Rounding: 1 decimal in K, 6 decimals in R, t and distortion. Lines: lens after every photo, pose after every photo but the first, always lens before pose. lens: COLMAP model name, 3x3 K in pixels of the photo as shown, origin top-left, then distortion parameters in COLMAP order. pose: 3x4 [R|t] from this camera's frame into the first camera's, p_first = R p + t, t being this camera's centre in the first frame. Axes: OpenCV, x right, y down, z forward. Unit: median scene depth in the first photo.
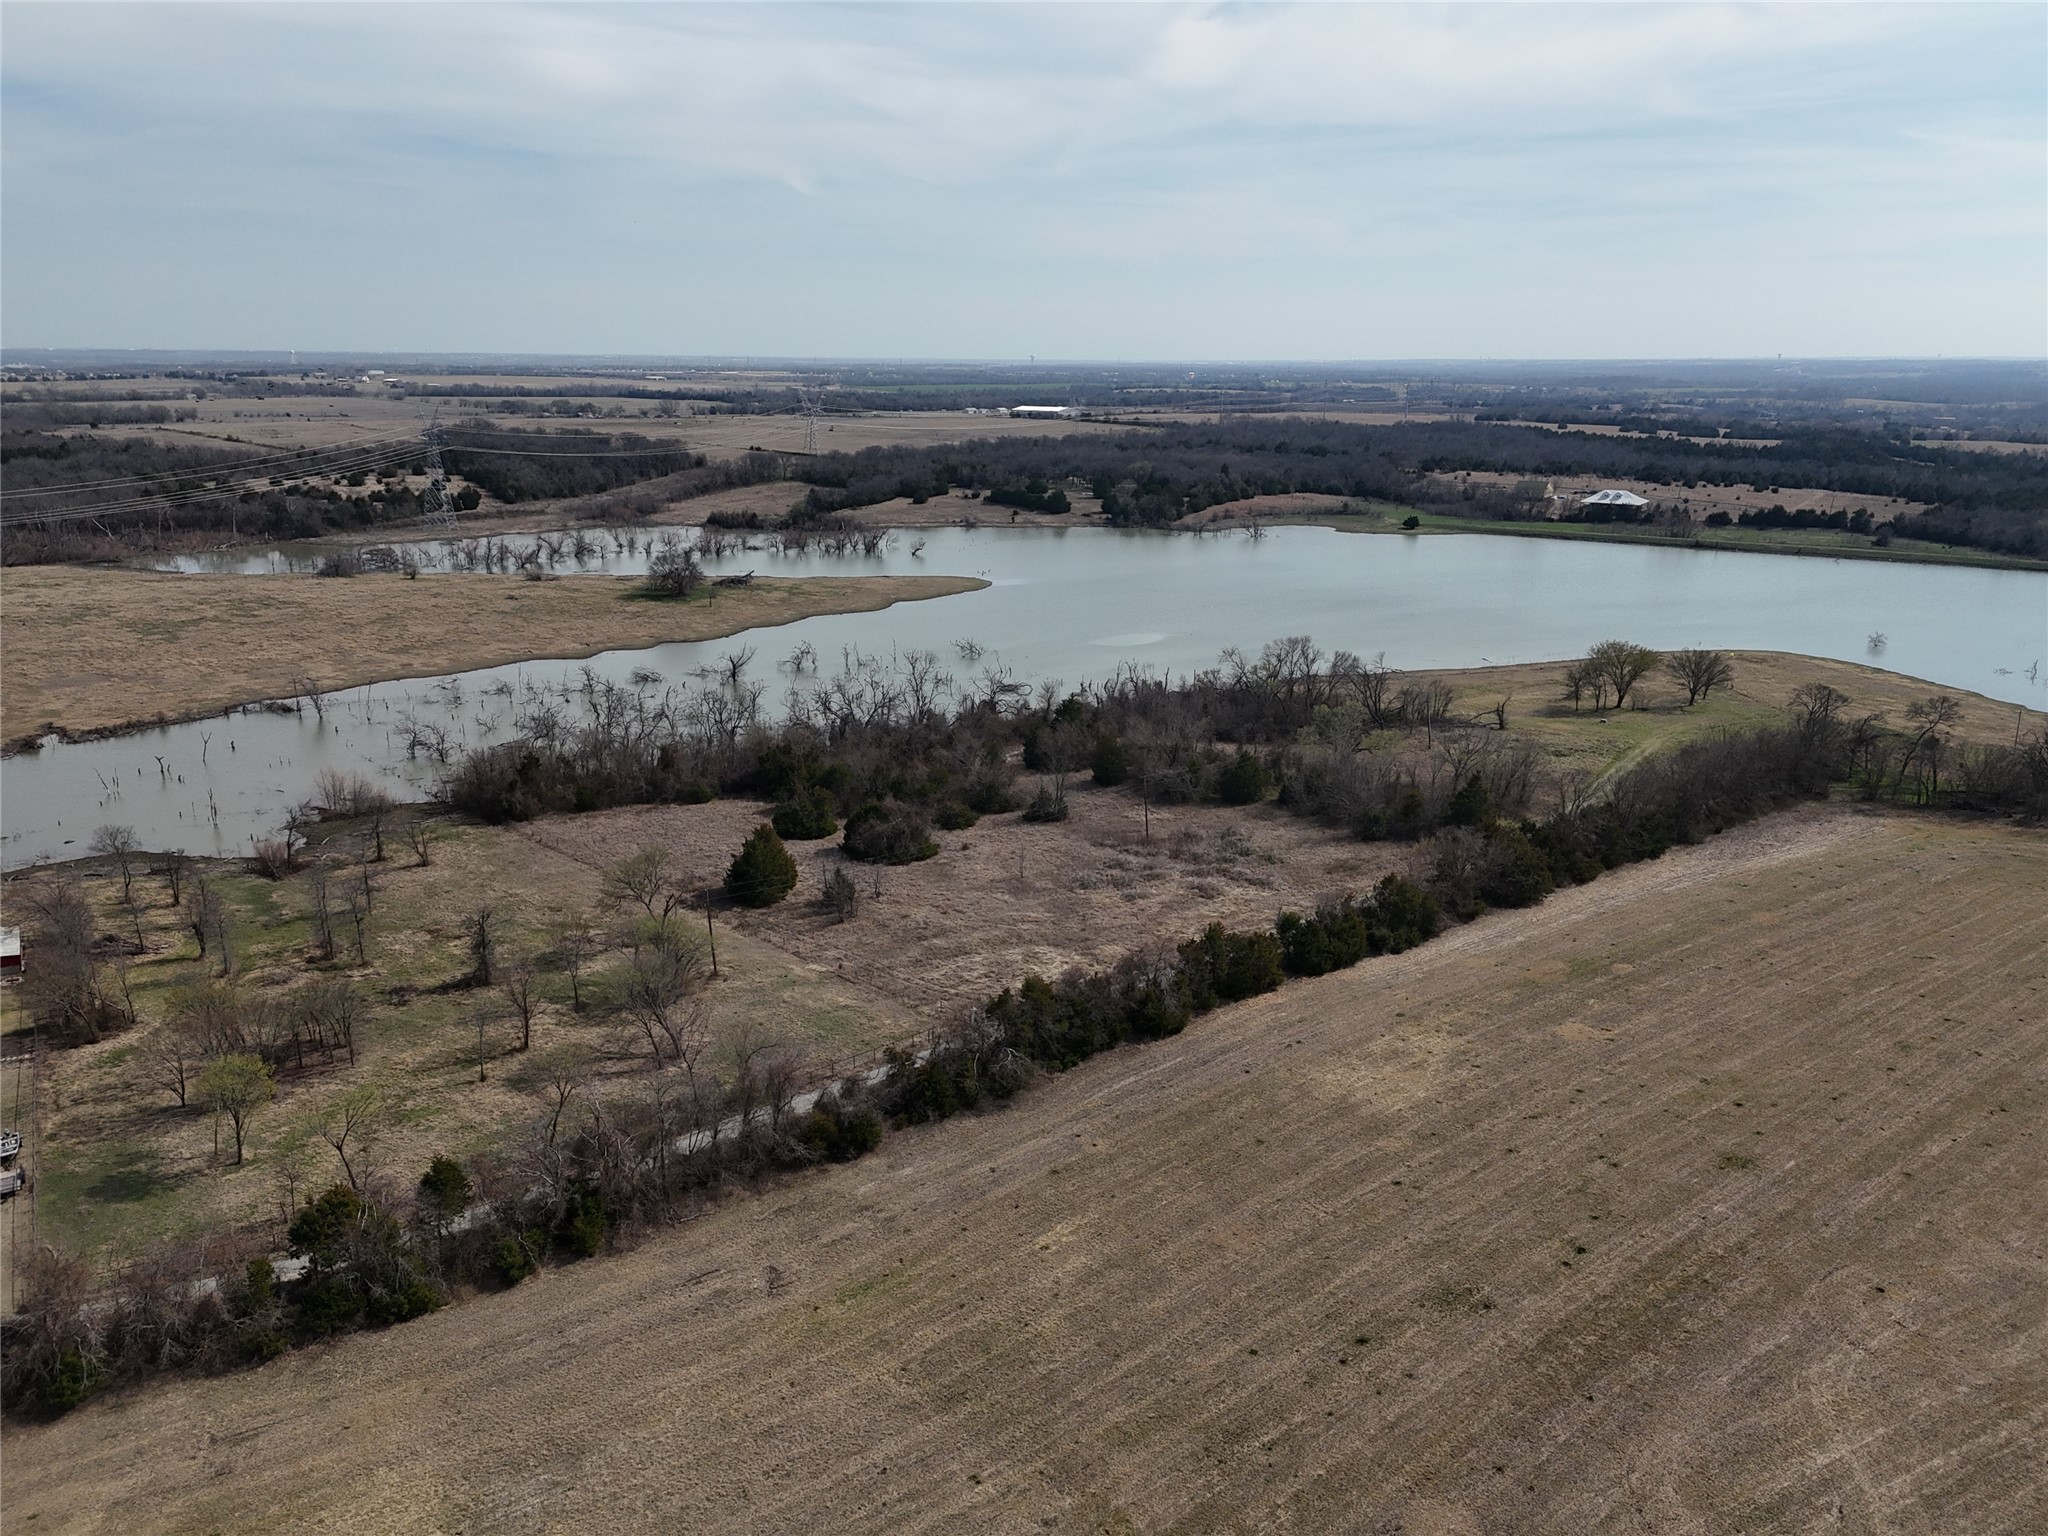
lens RADIAL K [[1498.5, 0, 1038.8], [0, 1498.5, 772.2], [0, 0, 1]] dist [0.070891, -0.062490]
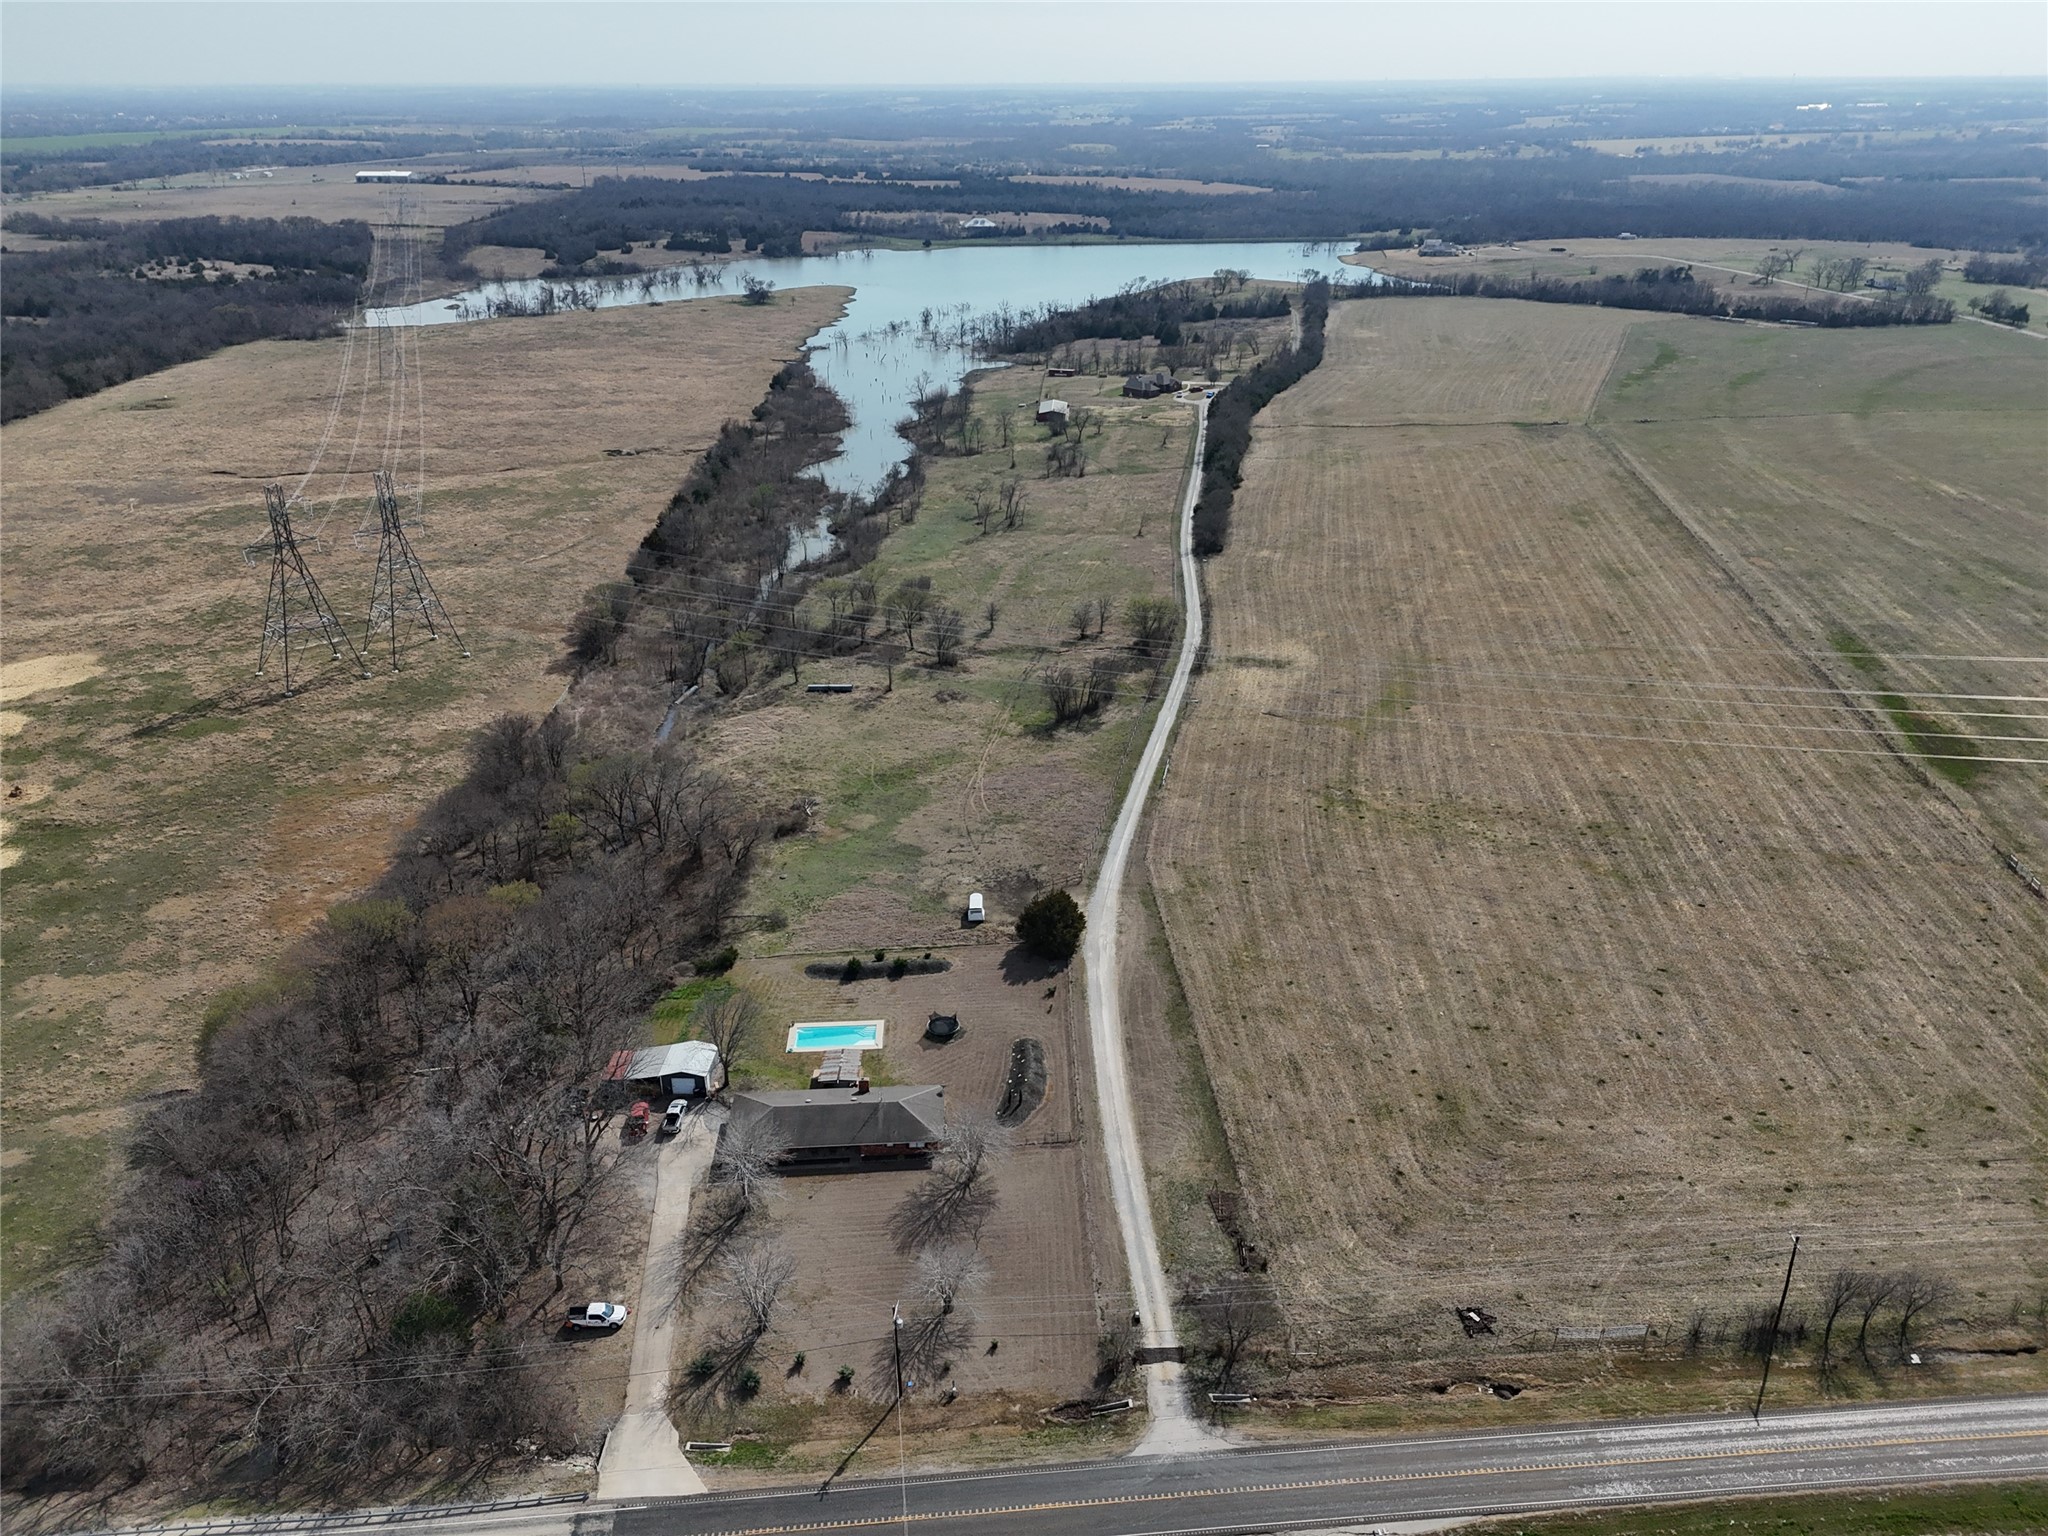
lens RADIAL K [[1498.5, 0, 1030.7], [0, 1498.5, 766.5], [0, 0, 1]] dist [0.070891, -0.062490]
pose [[0.763755, -0.273786, 0.584569, -0.800850], [0.179189, 0.959929, 0.215472, 0.059678], [-0.620137, -0.059820, 0.782209, -0.464082]]
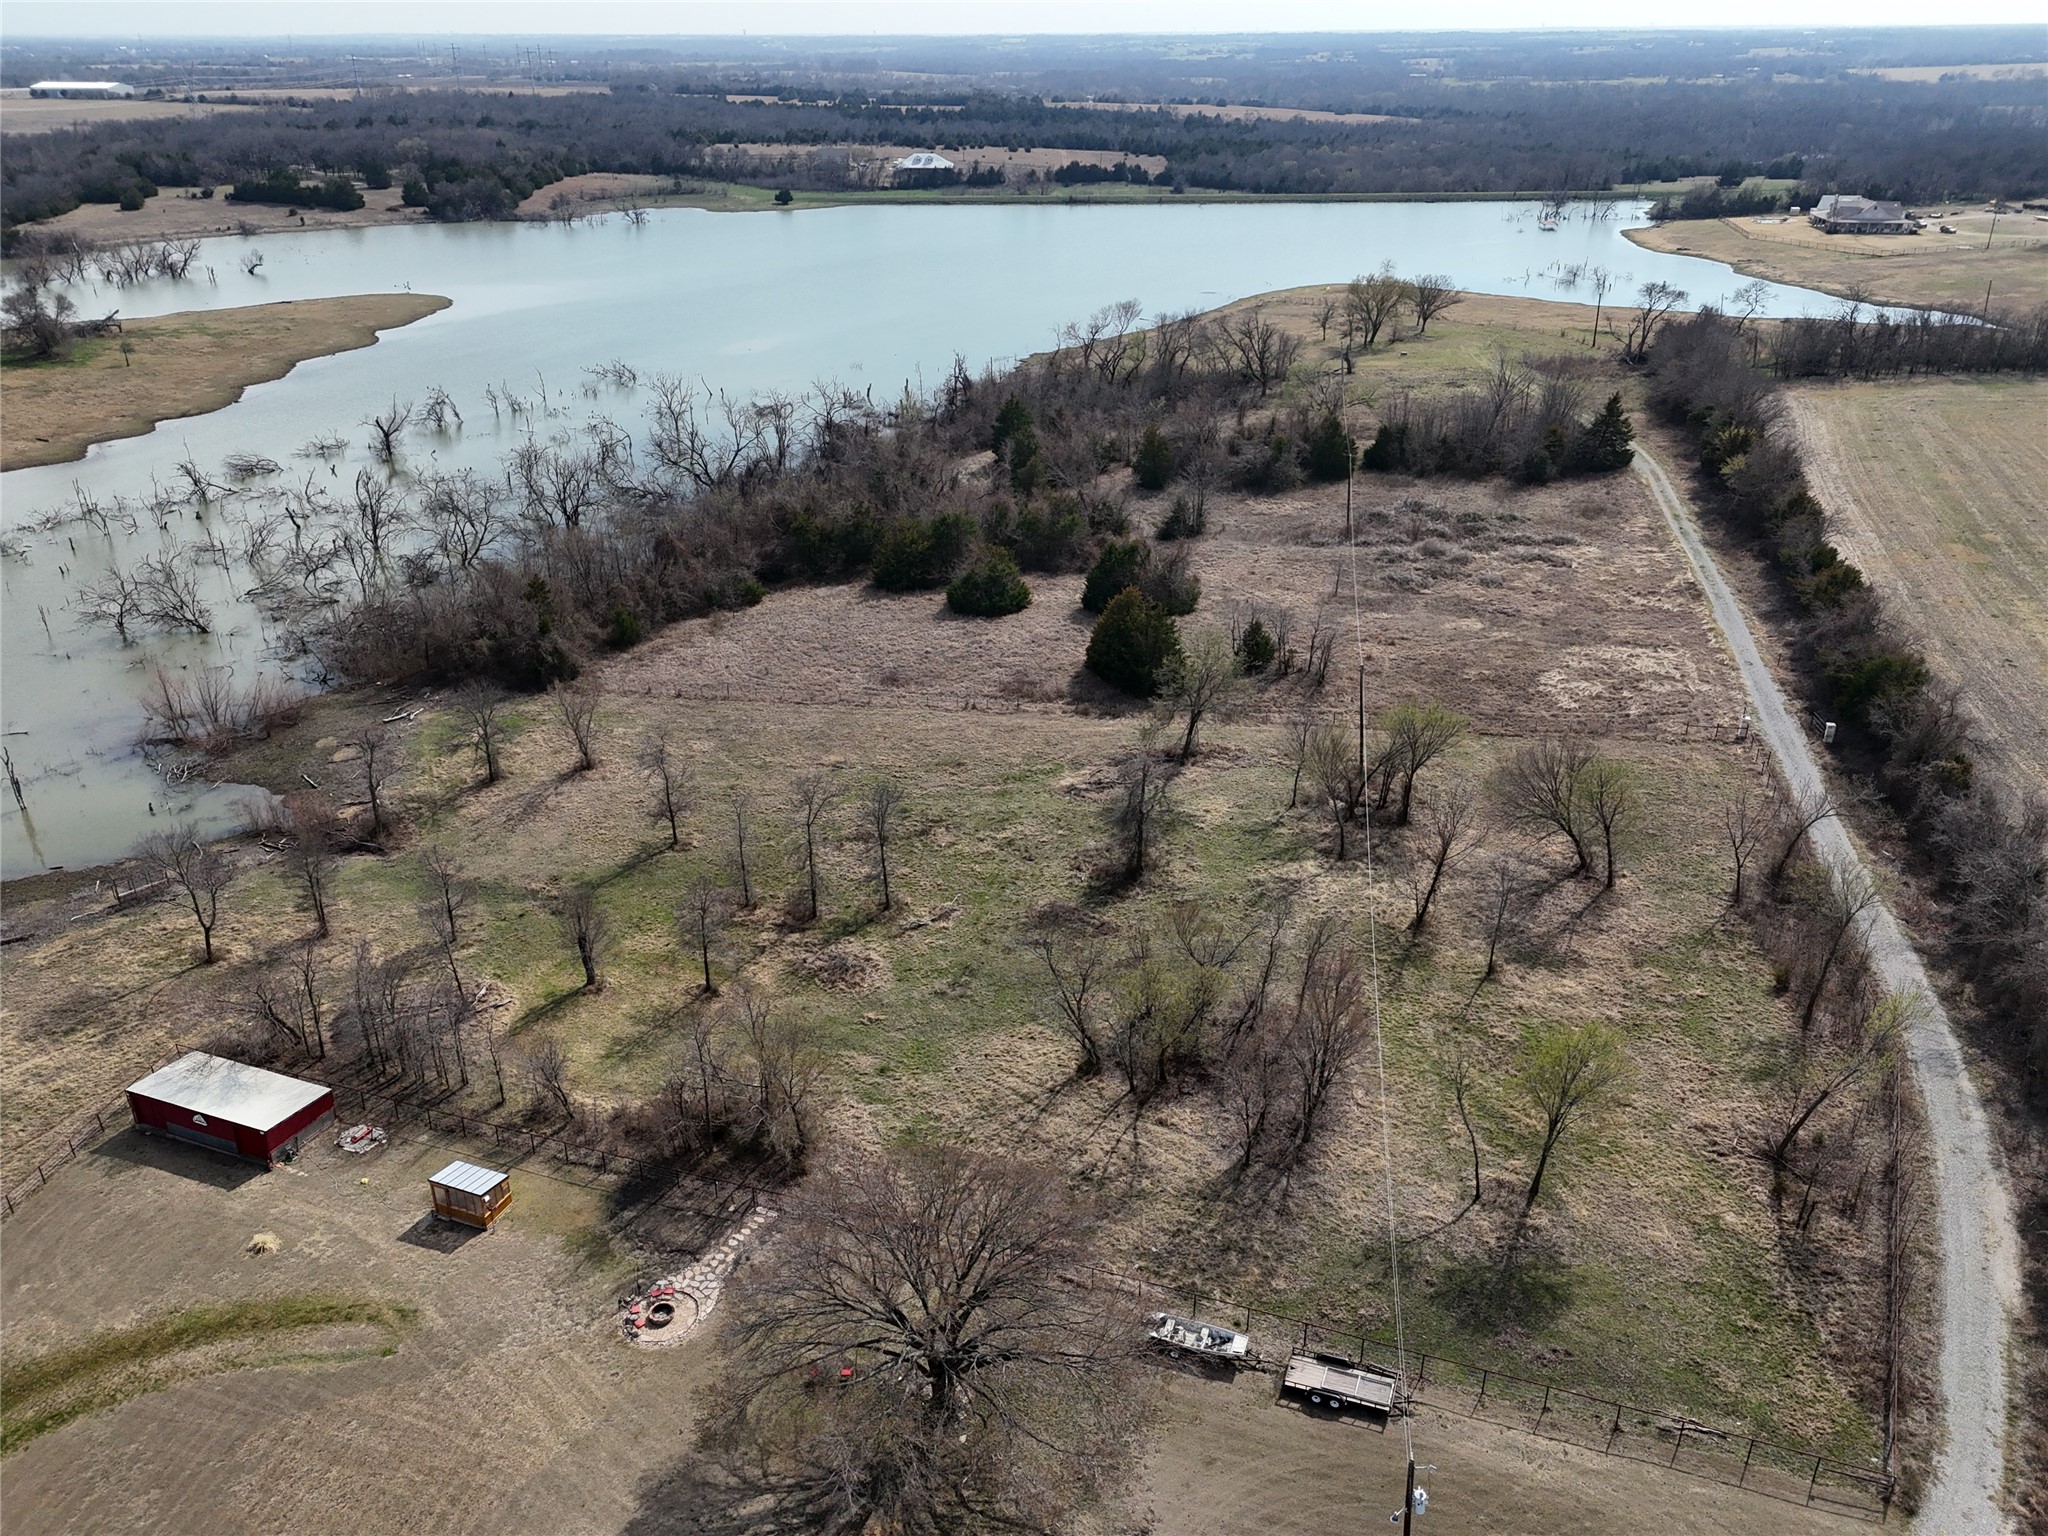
lens RADIAL K [[1498.5, 0, 1019.4], [0, 1498.5, 766.5], [0, 0, 1]] dist [0.070891, -0.062490]
pose [[0.816620, -0.258182, 0.516212, -0.182062], [0.161301, 0.960825, 0.225384, -0.016469], [-0.554179, -0.100787, 0.826273, 0.121359]]
